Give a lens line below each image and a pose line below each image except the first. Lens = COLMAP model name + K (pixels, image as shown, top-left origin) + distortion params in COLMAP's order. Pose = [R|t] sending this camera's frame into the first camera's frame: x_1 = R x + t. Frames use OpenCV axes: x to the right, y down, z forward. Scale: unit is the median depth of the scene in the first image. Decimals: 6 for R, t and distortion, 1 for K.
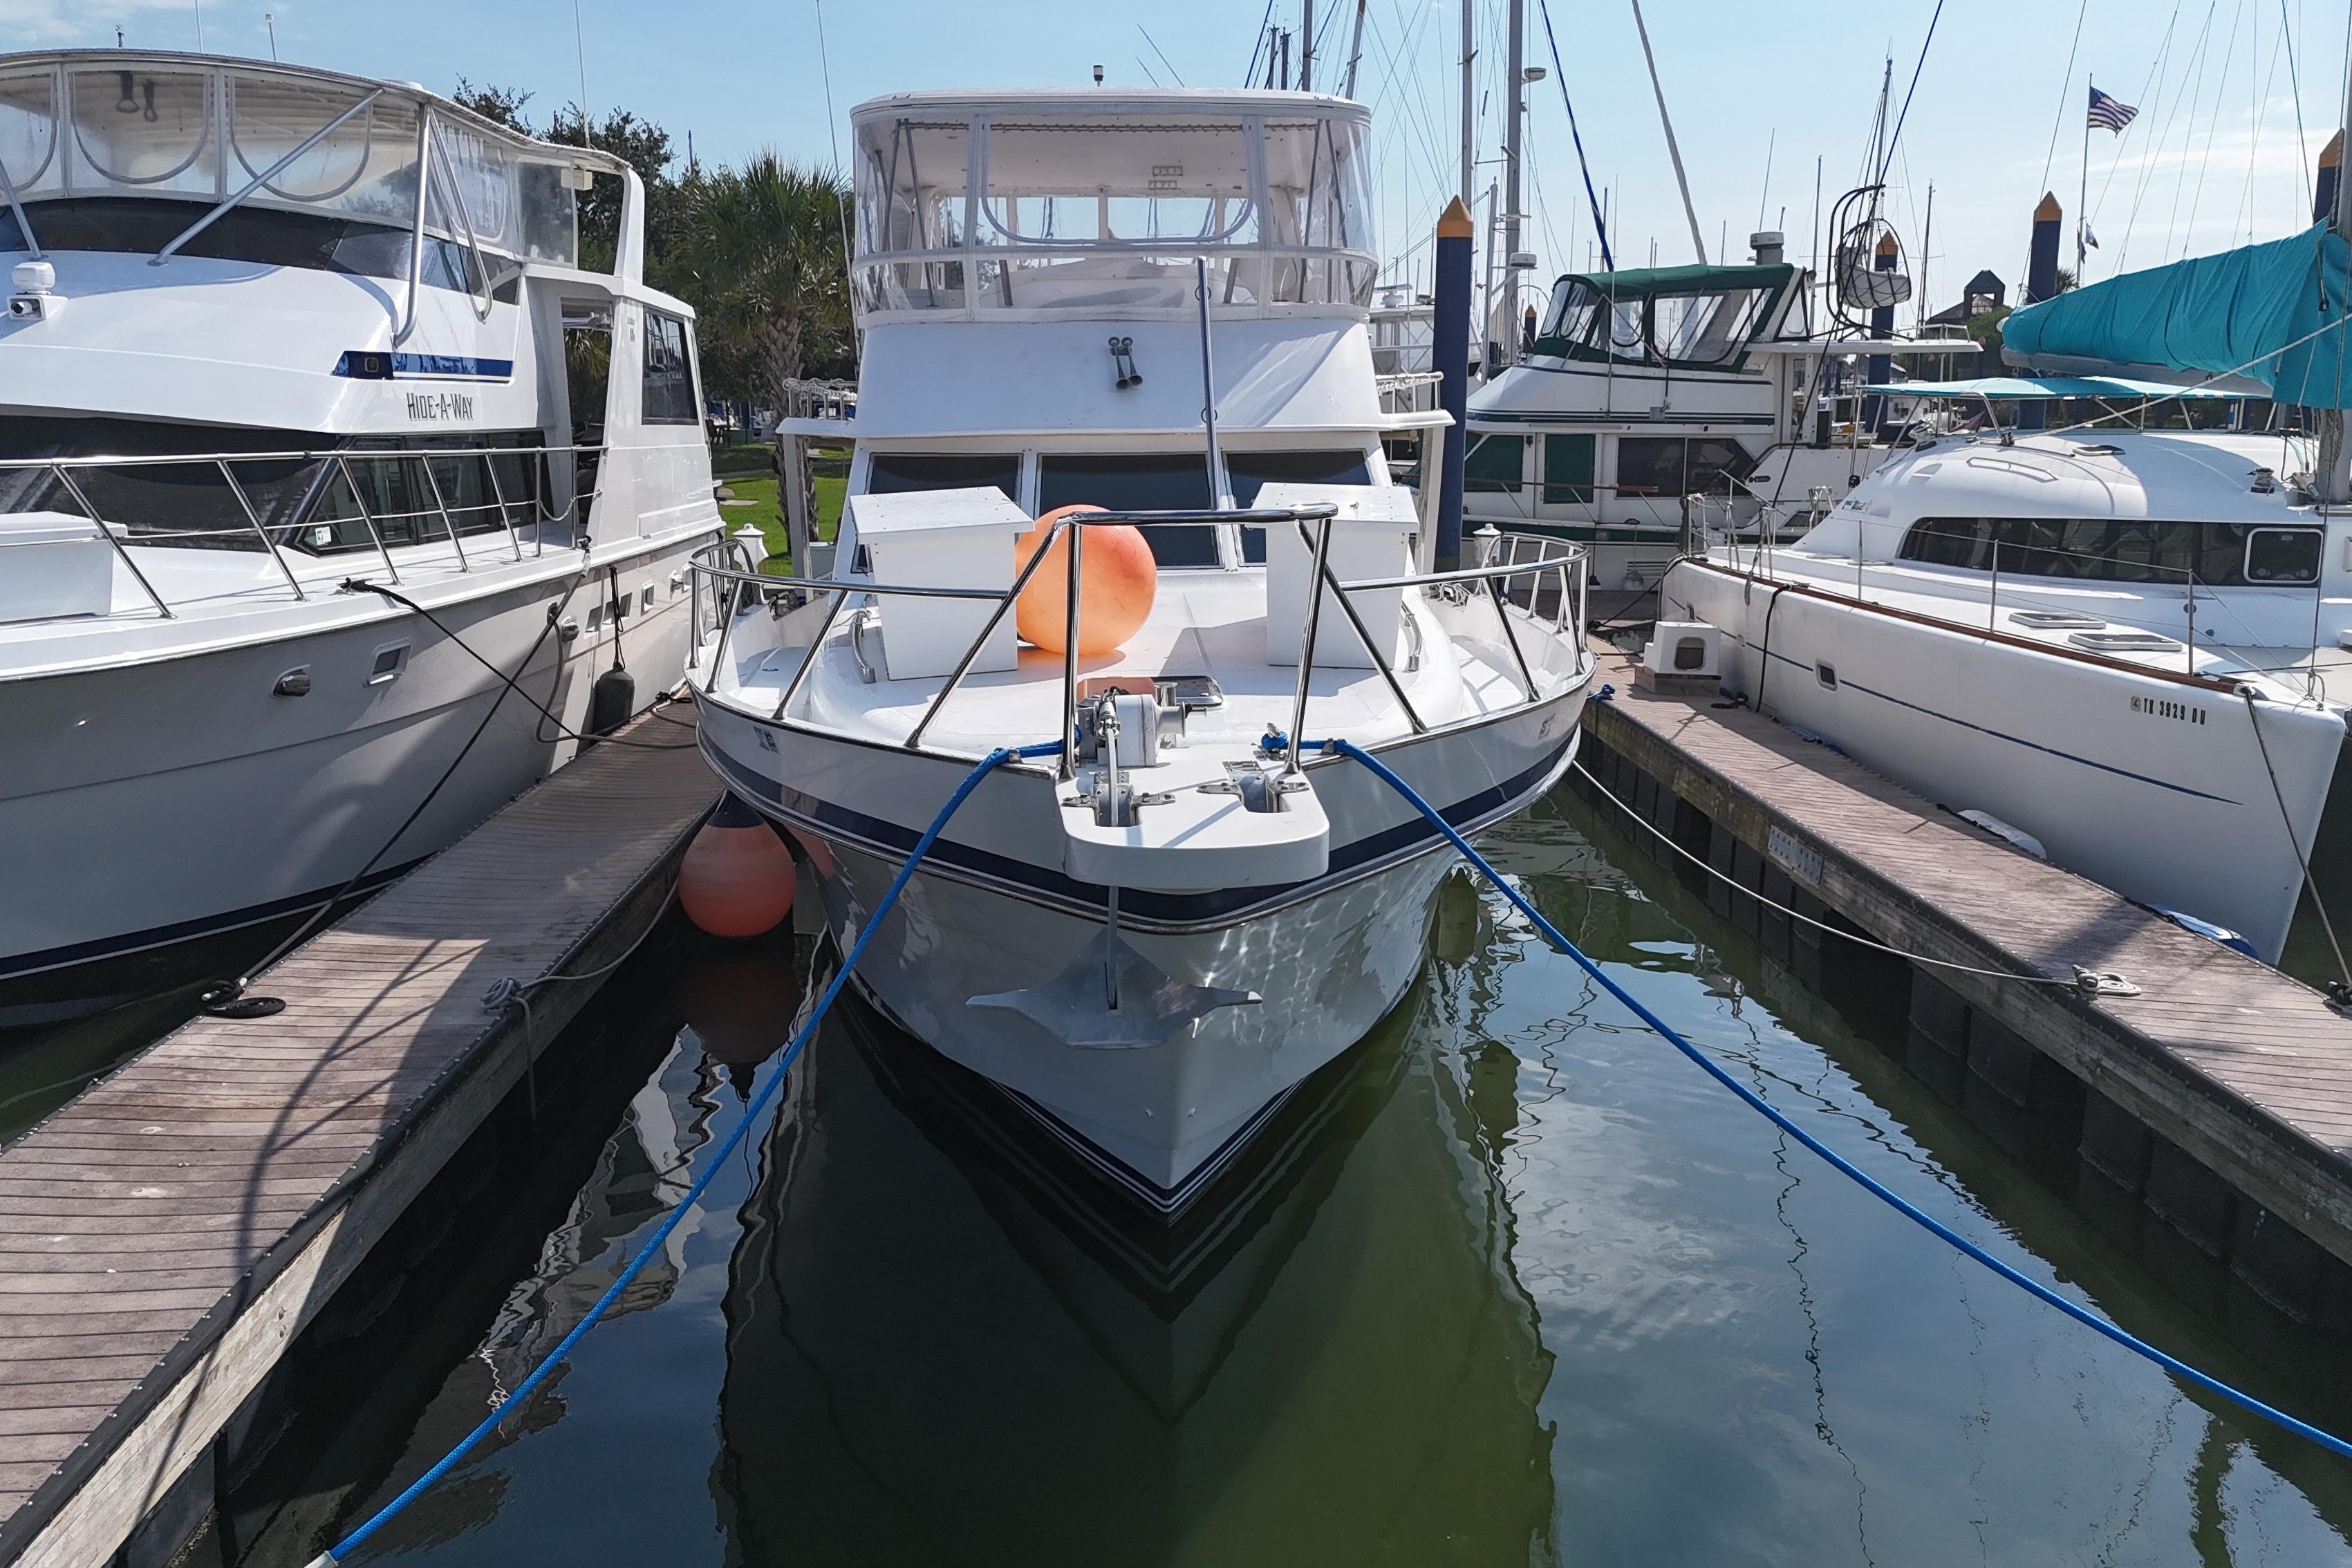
lens RADIAL K [[2194.5, 0, 1200.8], [0, 2194.5, 781.9], [0, 0, 1]] dist [0.037890, -0.009435]
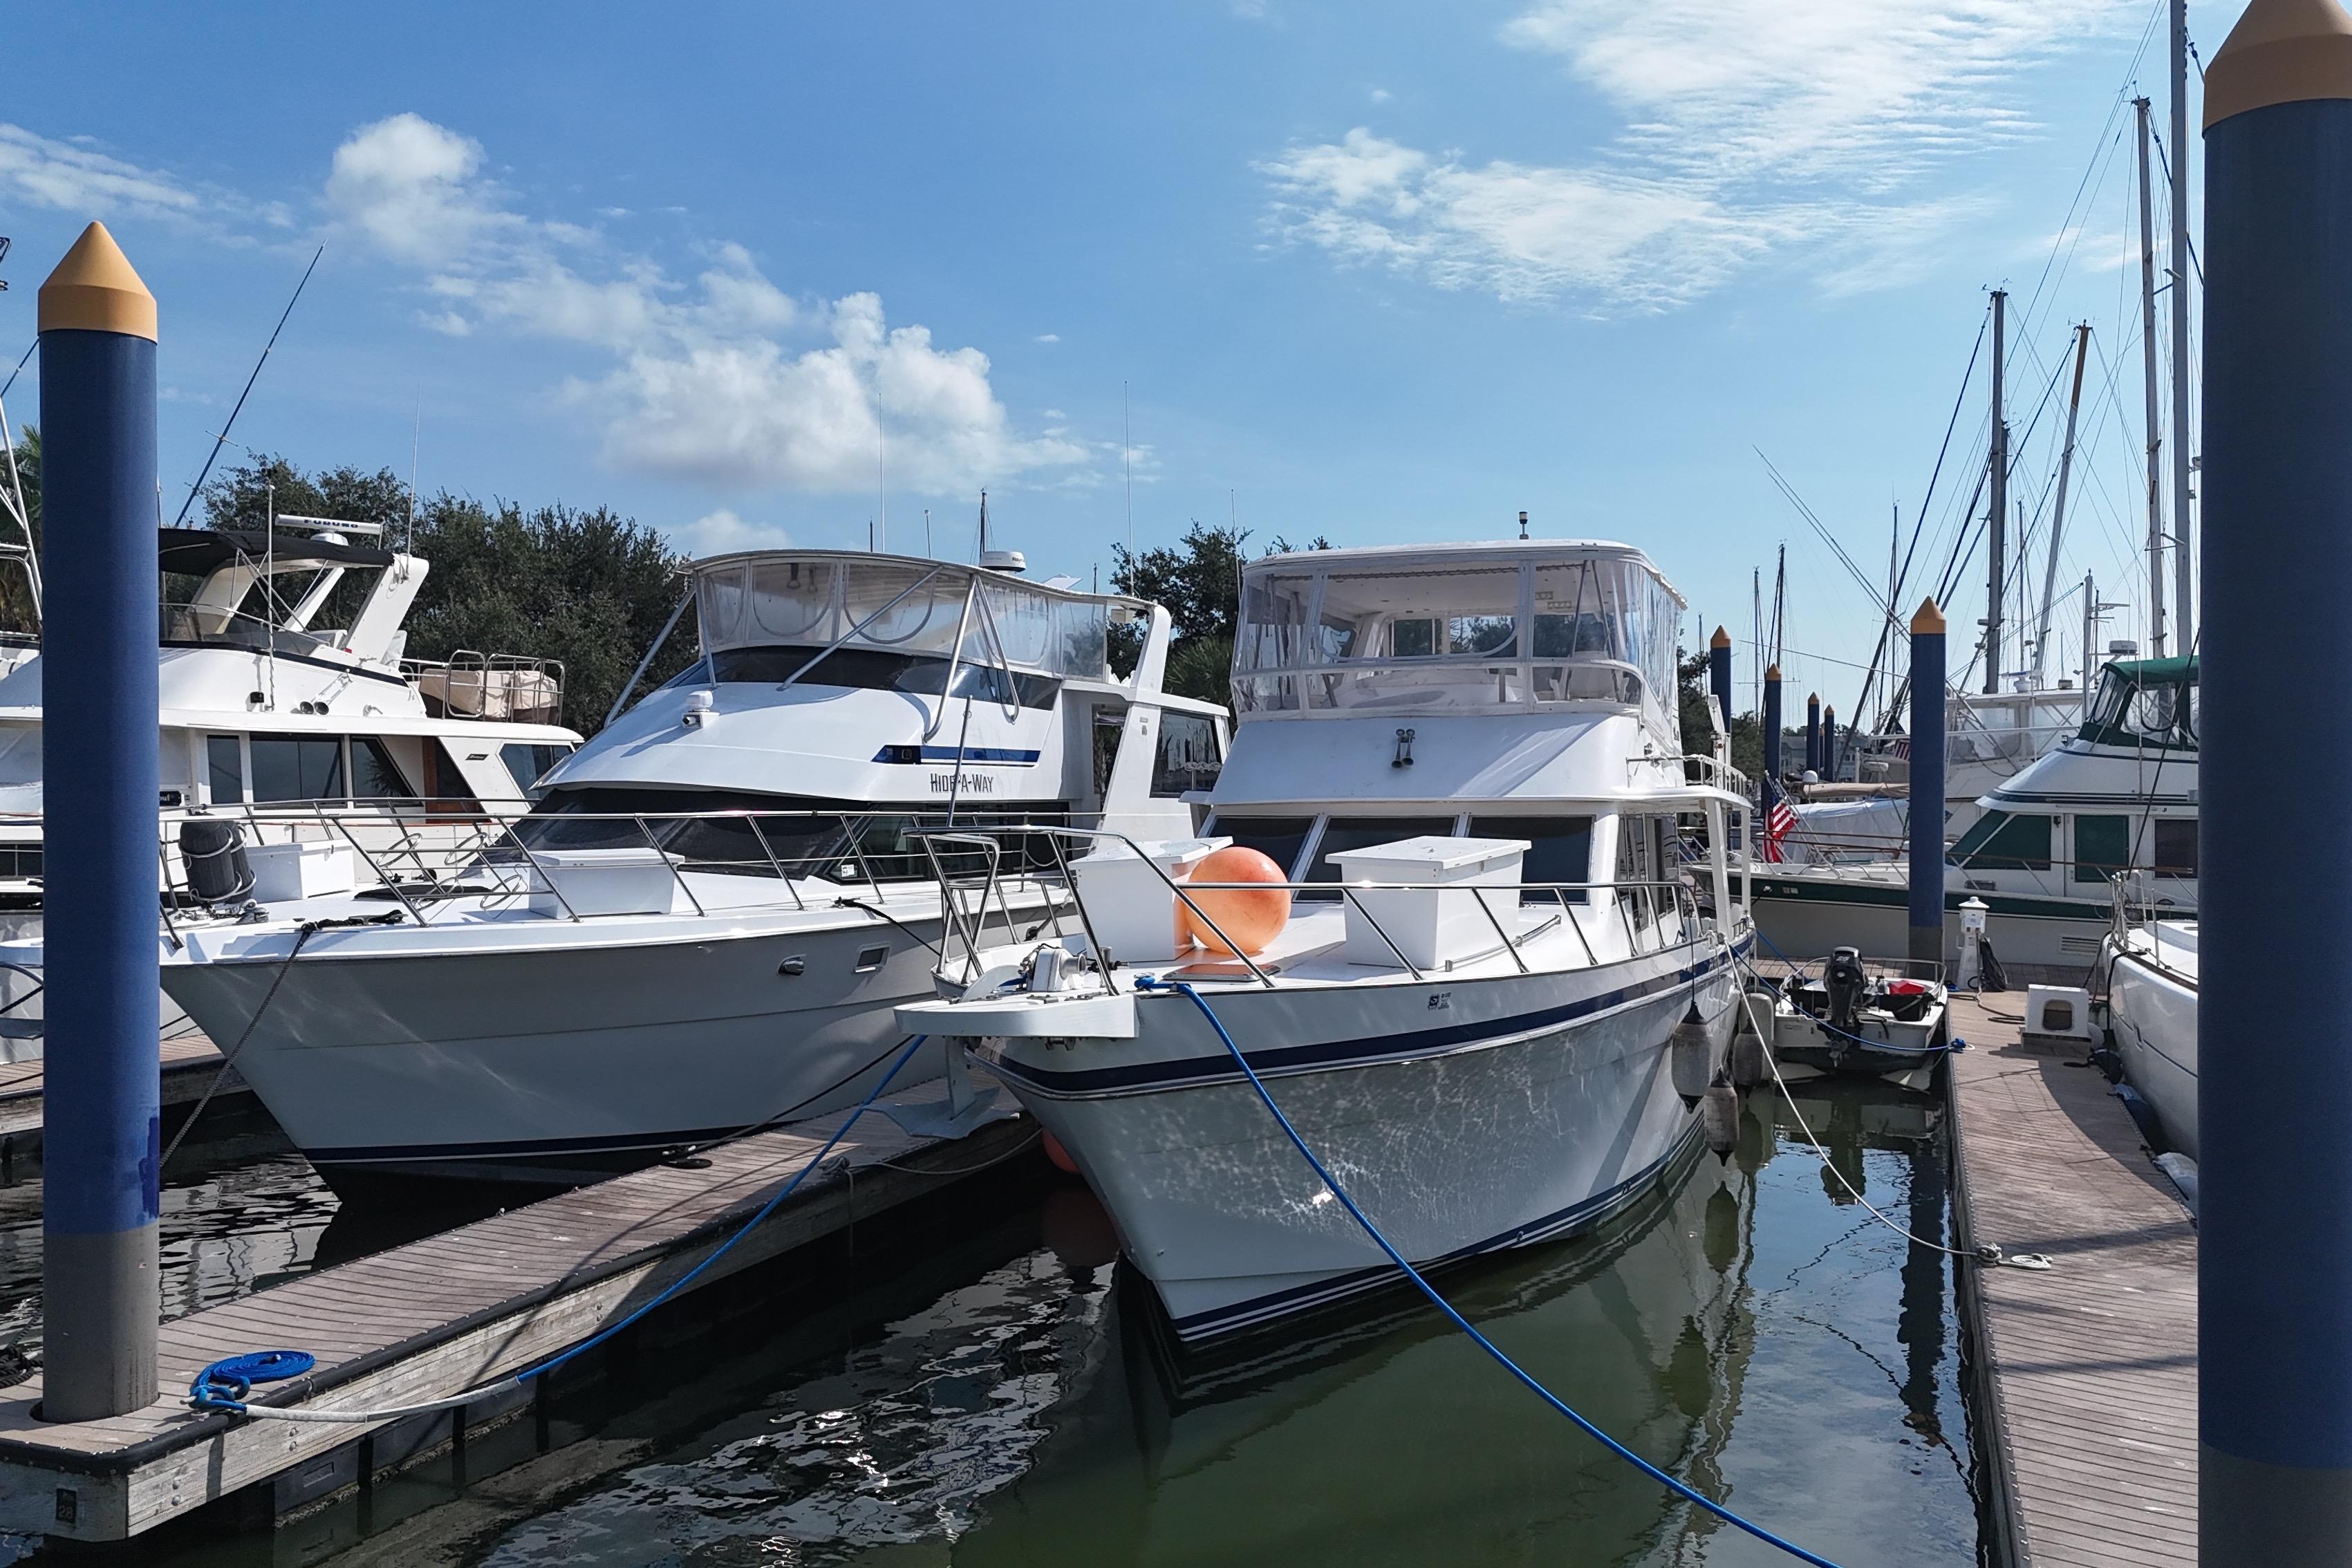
lens RADIAL K [[2213.4, 0, 1116.9], [0, 2213.4, 716.6], [0, 0, 1]] dist [0.026781, -0.003166]
pose [[0.915920, -0.010249, -0.401230, 0.307202], [-0.070837, 0.979853, -0.186734, 0.042388], [0.395060, 0.199456, 0.896741, -0.222007]]
